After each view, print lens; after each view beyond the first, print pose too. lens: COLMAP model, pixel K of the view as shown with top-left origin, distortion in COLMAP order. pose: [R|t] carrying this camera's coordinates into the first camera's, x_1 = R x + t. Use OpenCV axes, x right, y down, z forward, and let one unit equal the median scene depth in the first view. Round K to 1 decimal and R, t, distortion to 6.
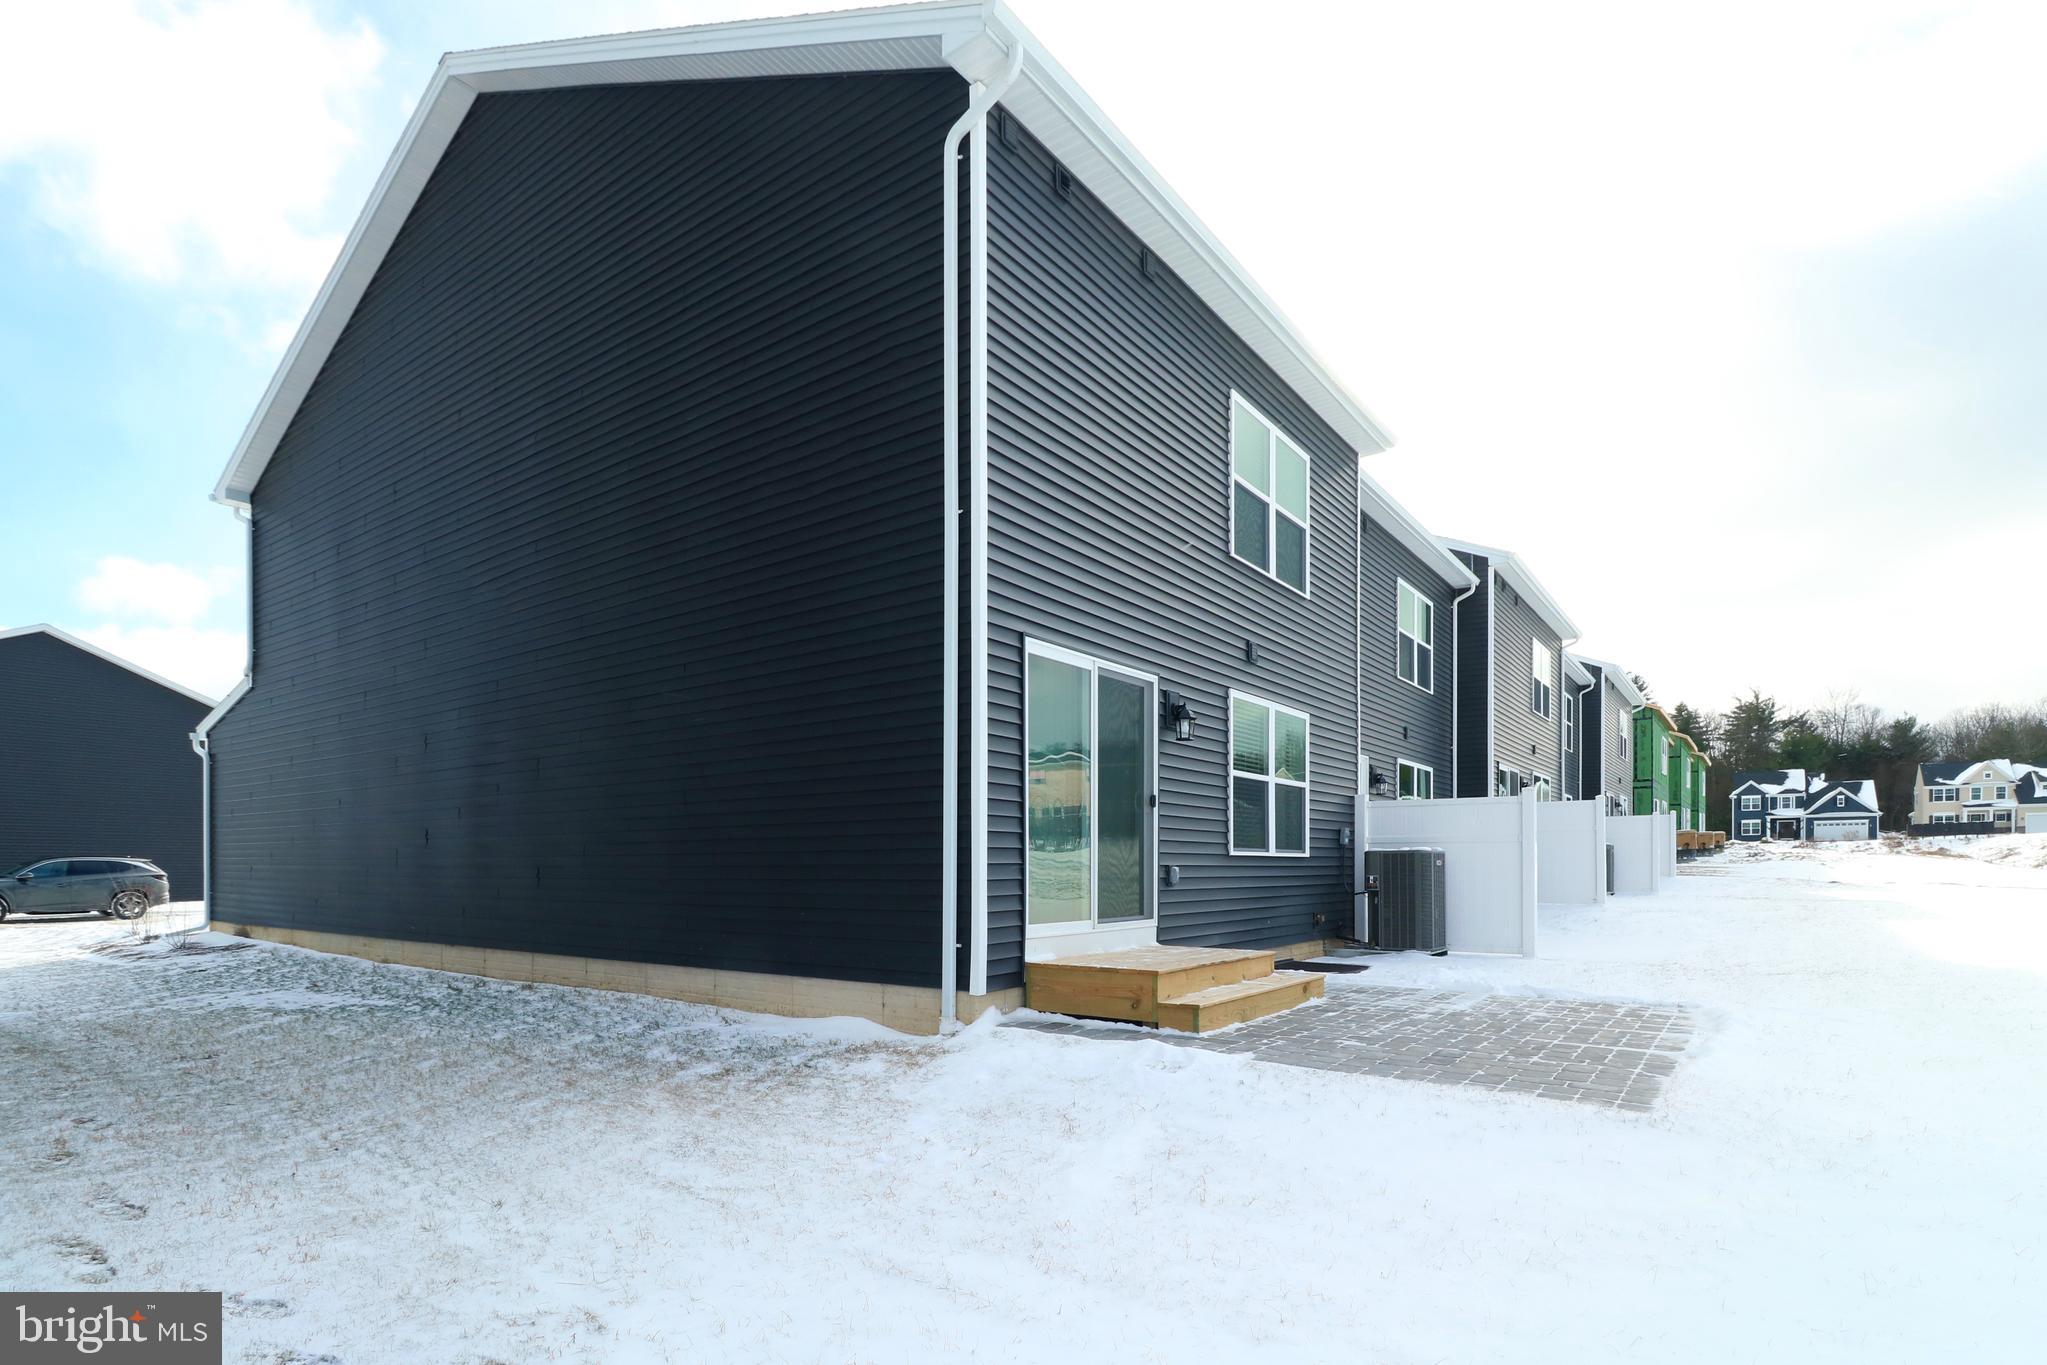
lens RADIAL K [[1026.6, 0, 1019.0], [0, 1026.6, 867.9], [0, 0, 1]] dist [-0.020189, -0.004919]
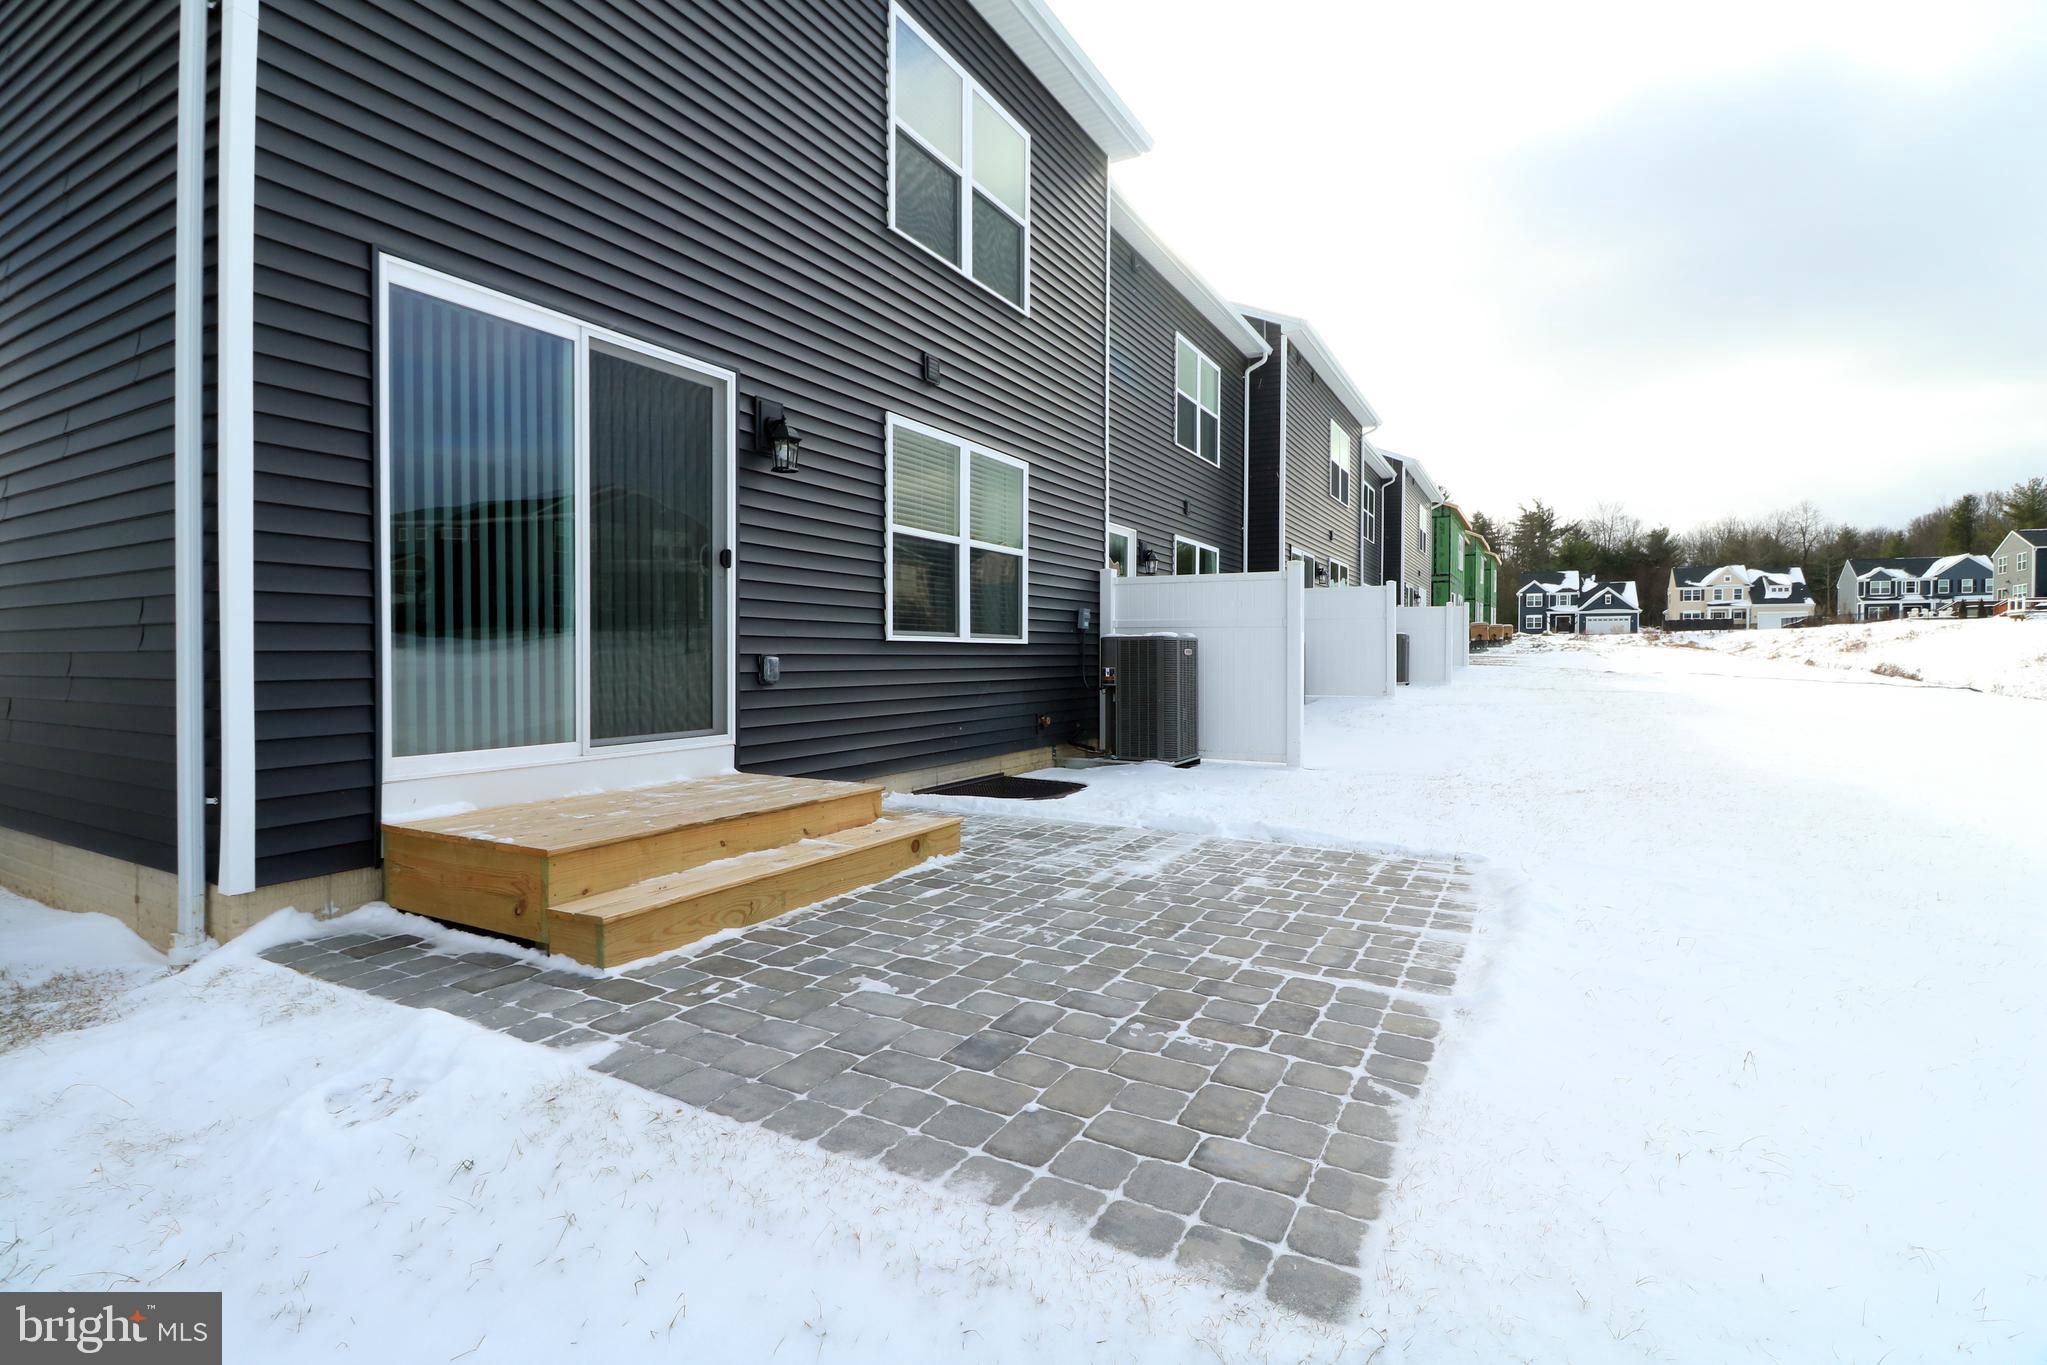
lens RADIAL K [[955.8, 0, 1029.2], [0, 955.8, 661.7], [0, 0, 1]] dist [-0.011237, -0.000911]
pose [[0.990375, 0.004364, 0.138344, 0.194076], [-0.005475, 0.999956, 0.007646, -0.002665], [-0.138304, -0.008330, 0.990355, 0.284732]]
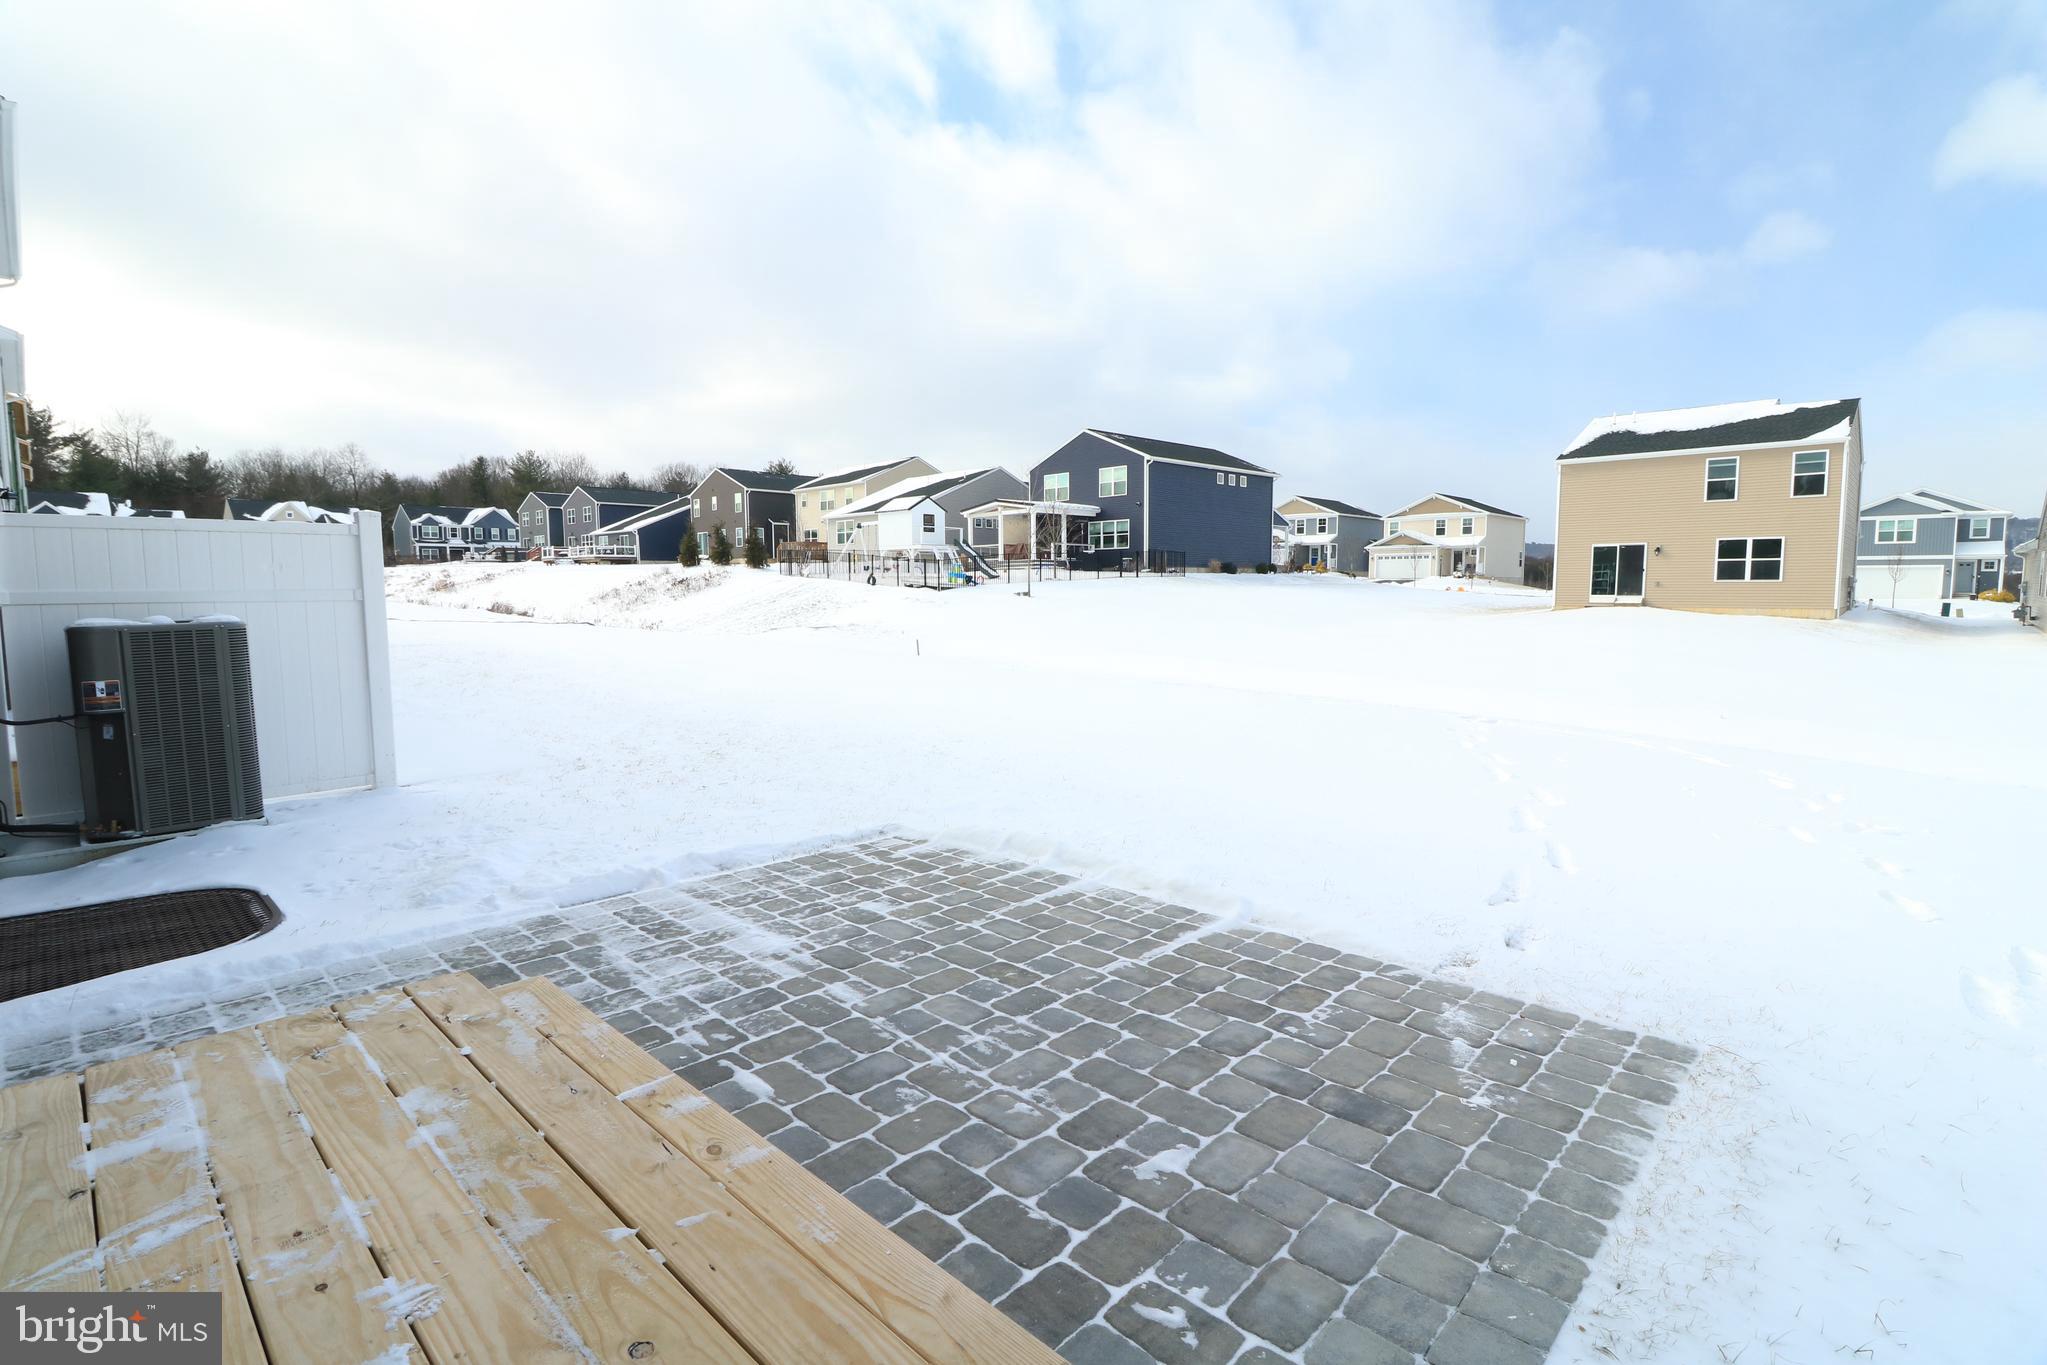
lens RADIAL K [[955.8, 0, 1025.6], [0, 955.8, 682.7], [0, 0, 1]] dist [-0.011237, -0.000911]
pose [[0.120602, -0.098631, 0.987789, -0.023466], [0.007869, 0.995116, 0.098401, -0.033050], [-0.992670, -0.004095, 0.120789, 0.587784]]
